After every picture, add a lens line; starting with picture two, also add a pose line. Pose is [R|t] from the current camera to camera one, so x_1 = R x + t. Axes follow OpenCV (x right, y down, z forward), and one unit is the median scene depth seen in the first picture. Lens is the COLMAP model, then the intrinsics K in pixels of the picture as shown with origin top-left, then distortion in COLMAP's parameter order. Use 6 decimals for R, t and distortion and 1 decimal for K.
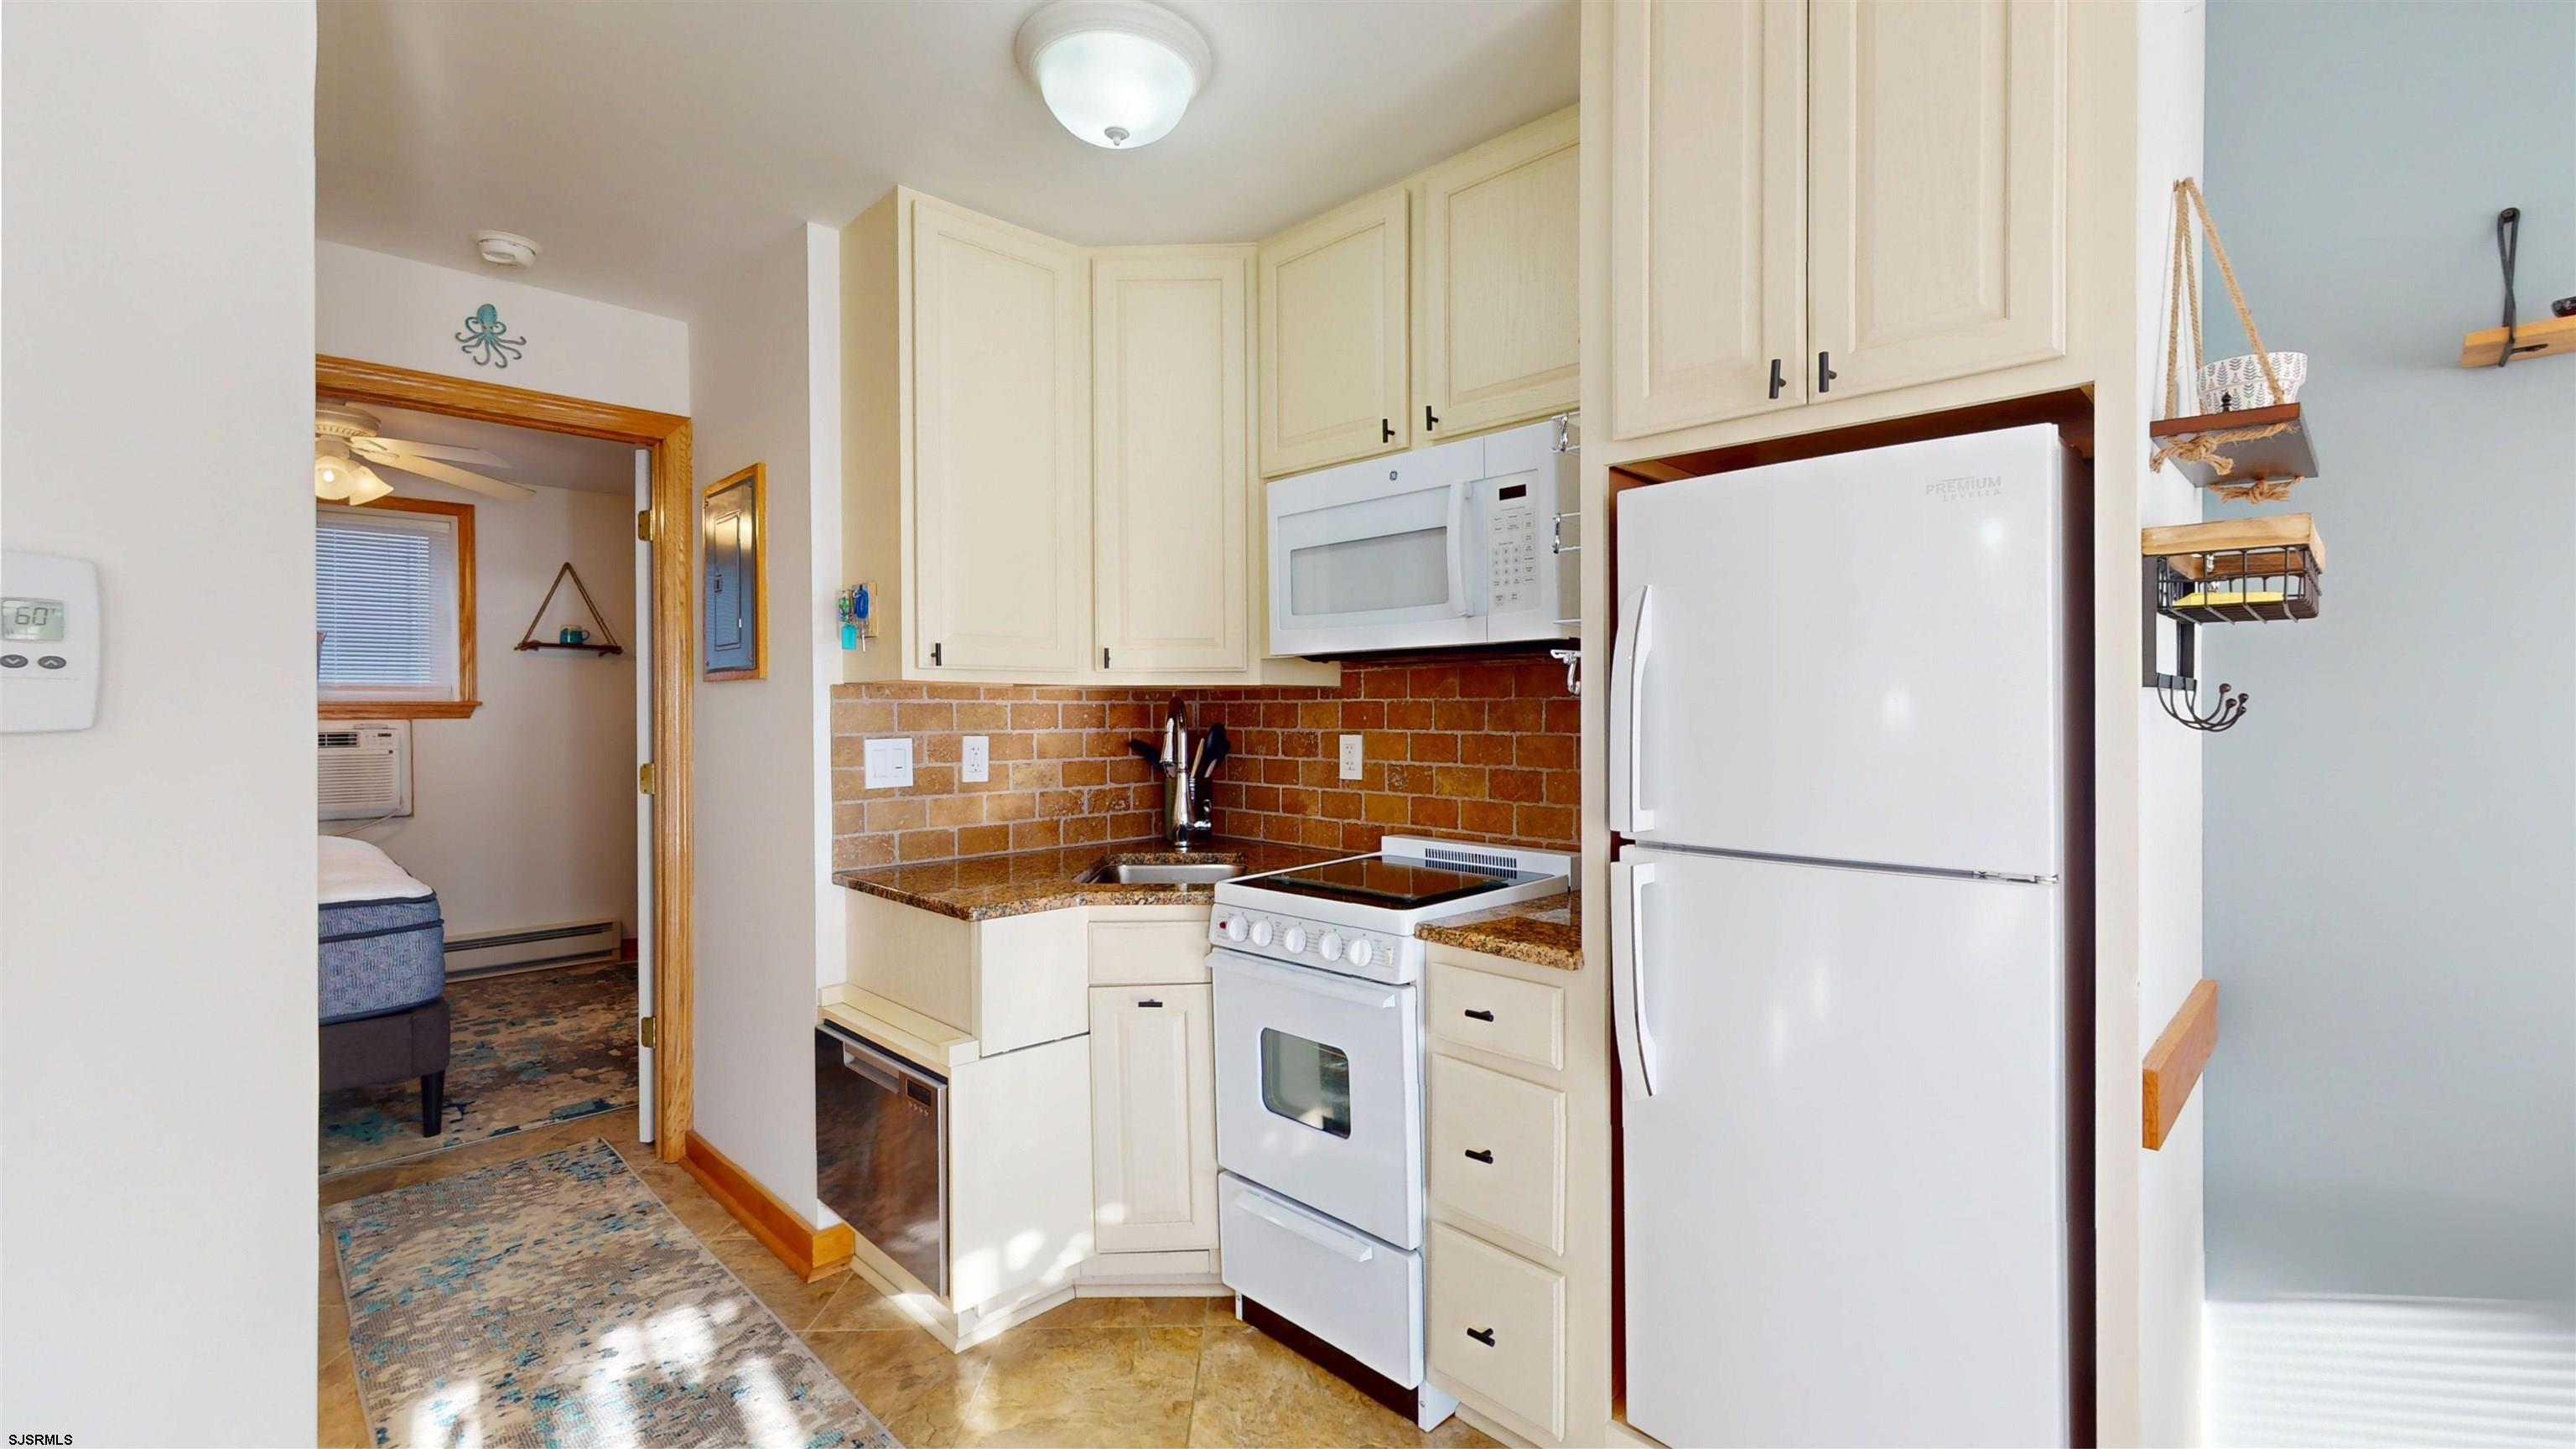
lens RADIAL K [[1087.1, 0, 1288.0], [0, 1087.1, 724.5], [0, 0, 1]] dist [0.000036, 0.000016]
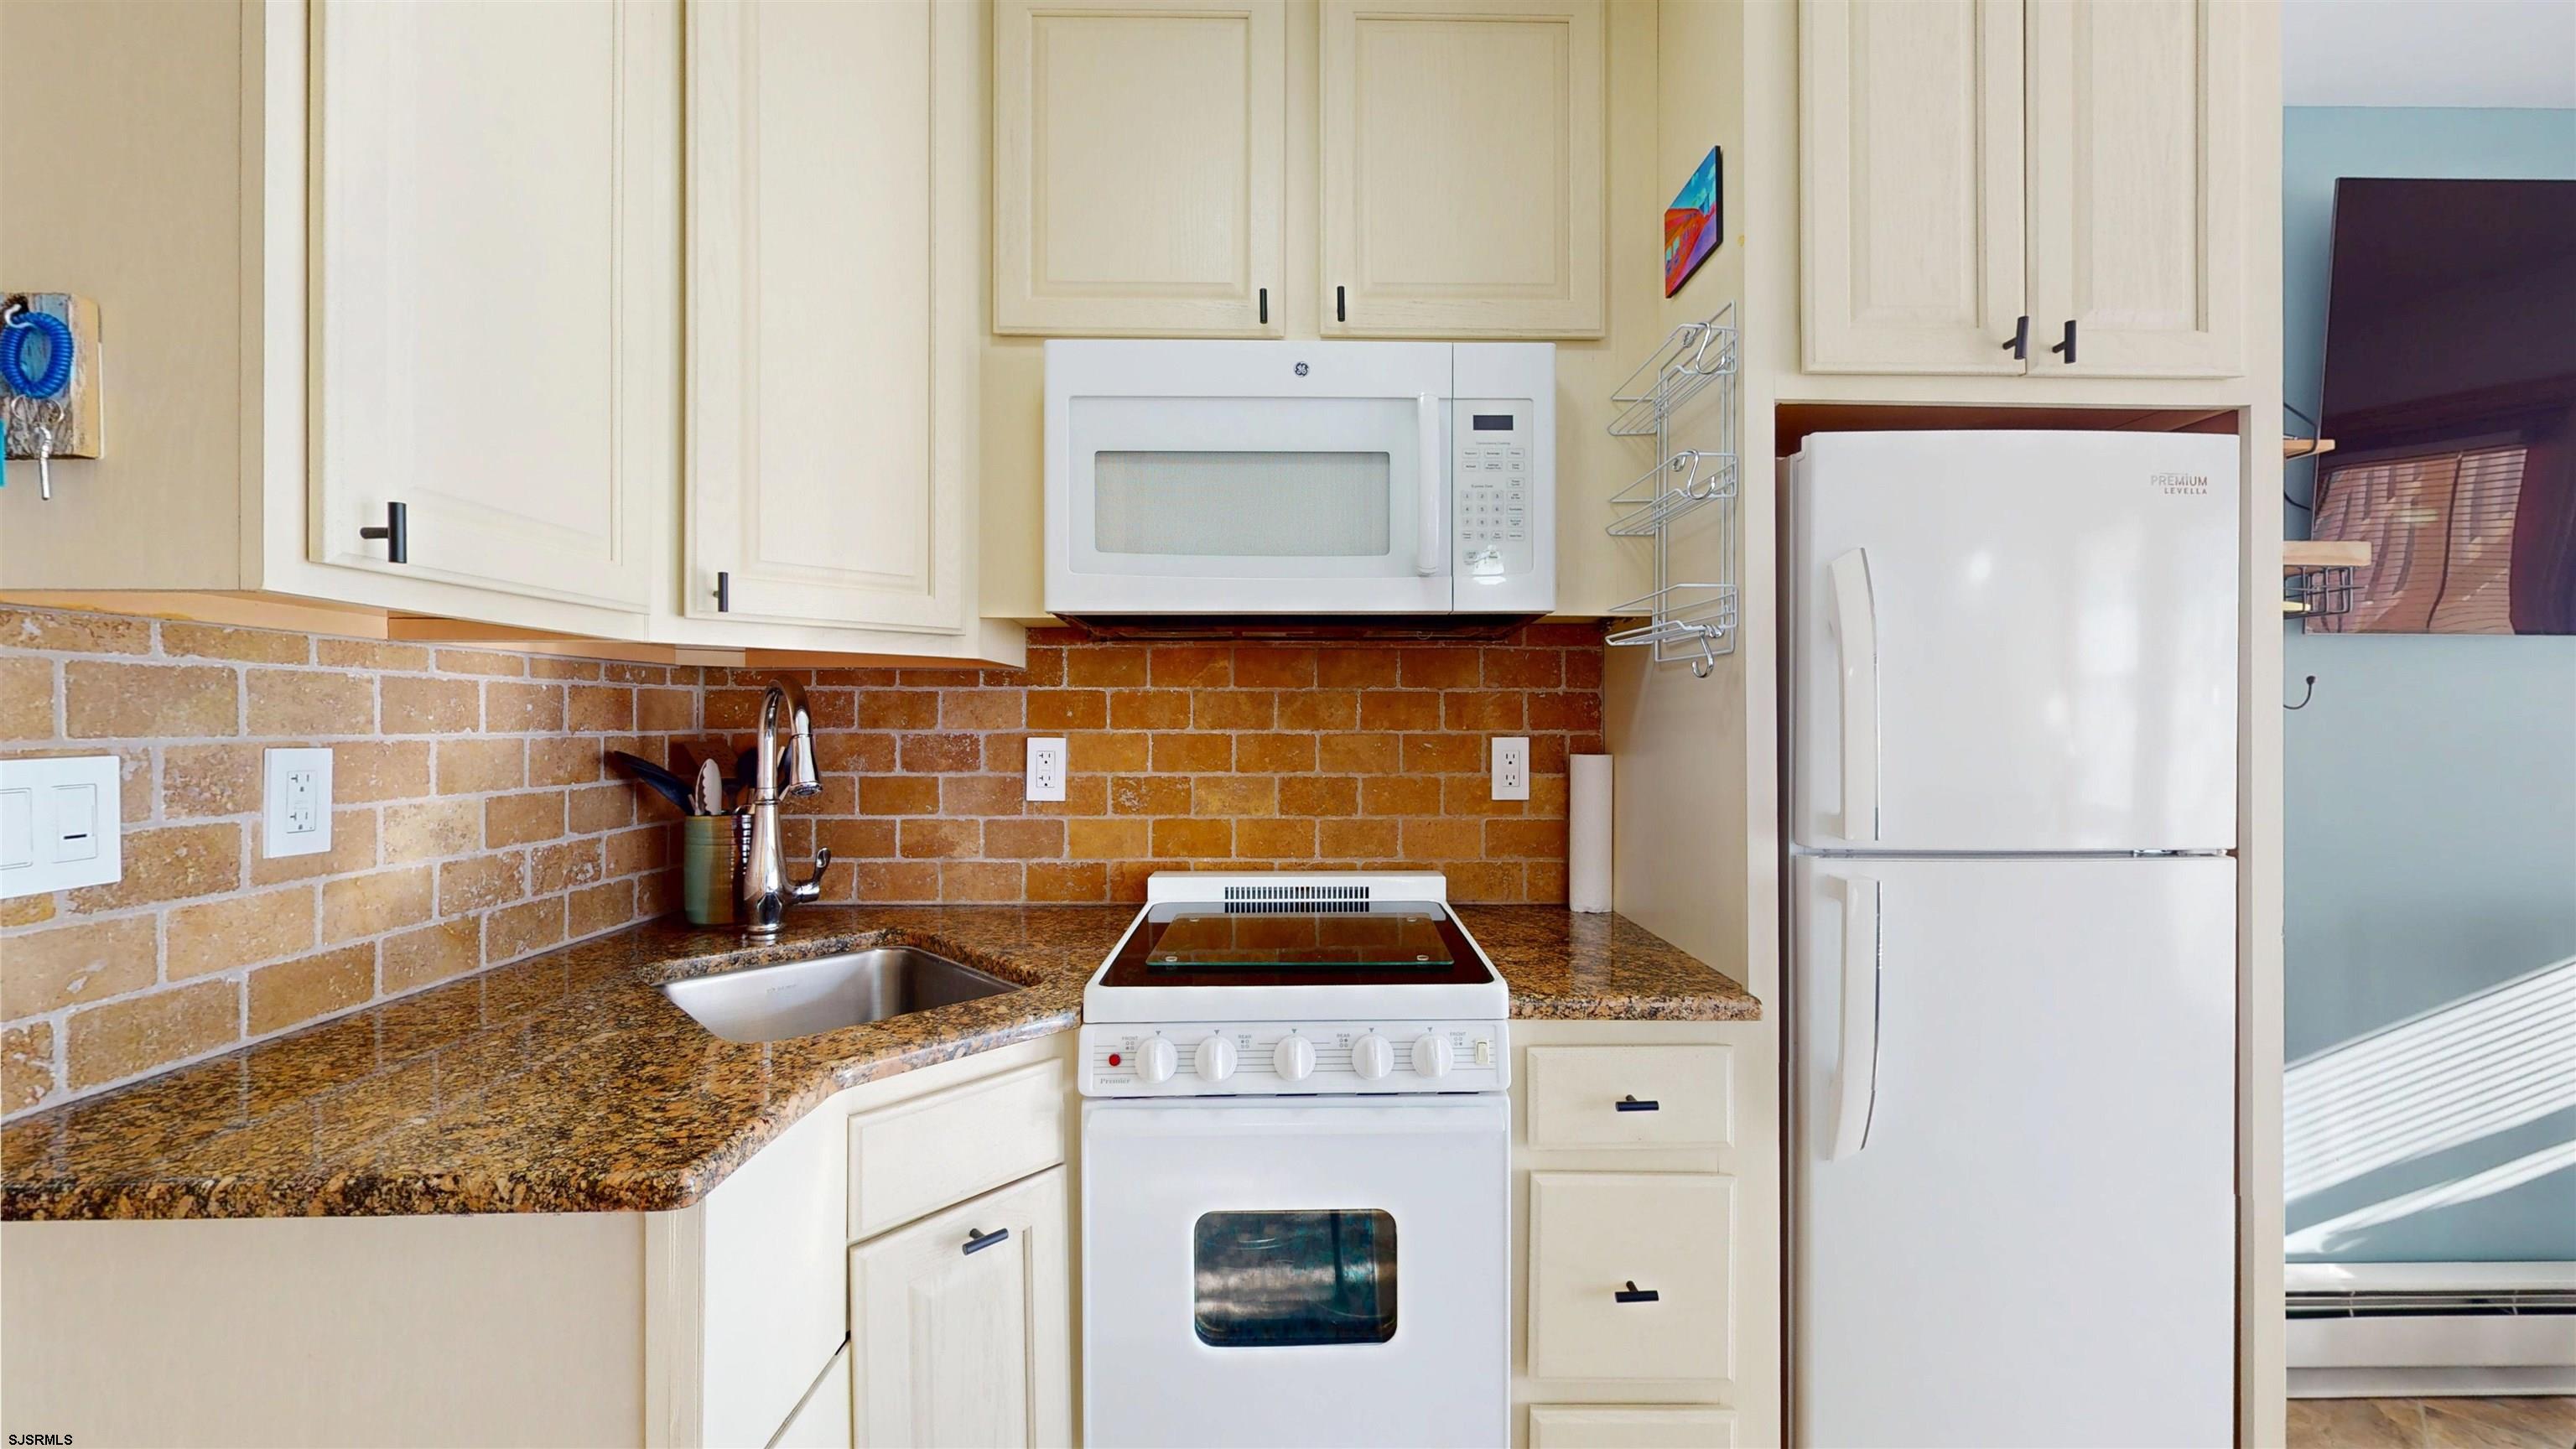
lens RADIAL K [[1001.9, 0, 1288.0], [0, 1001.9, 724.5], [0, 0, 1]] dist [0.003058, 0.000495]
pose [[0.687935, 0.000154, 0.725772, -0.311112], [0.006537, 0.999958, -0.006408, 0.006521], [-0.725743, 0.009153, 0.687905, 0.449345]]
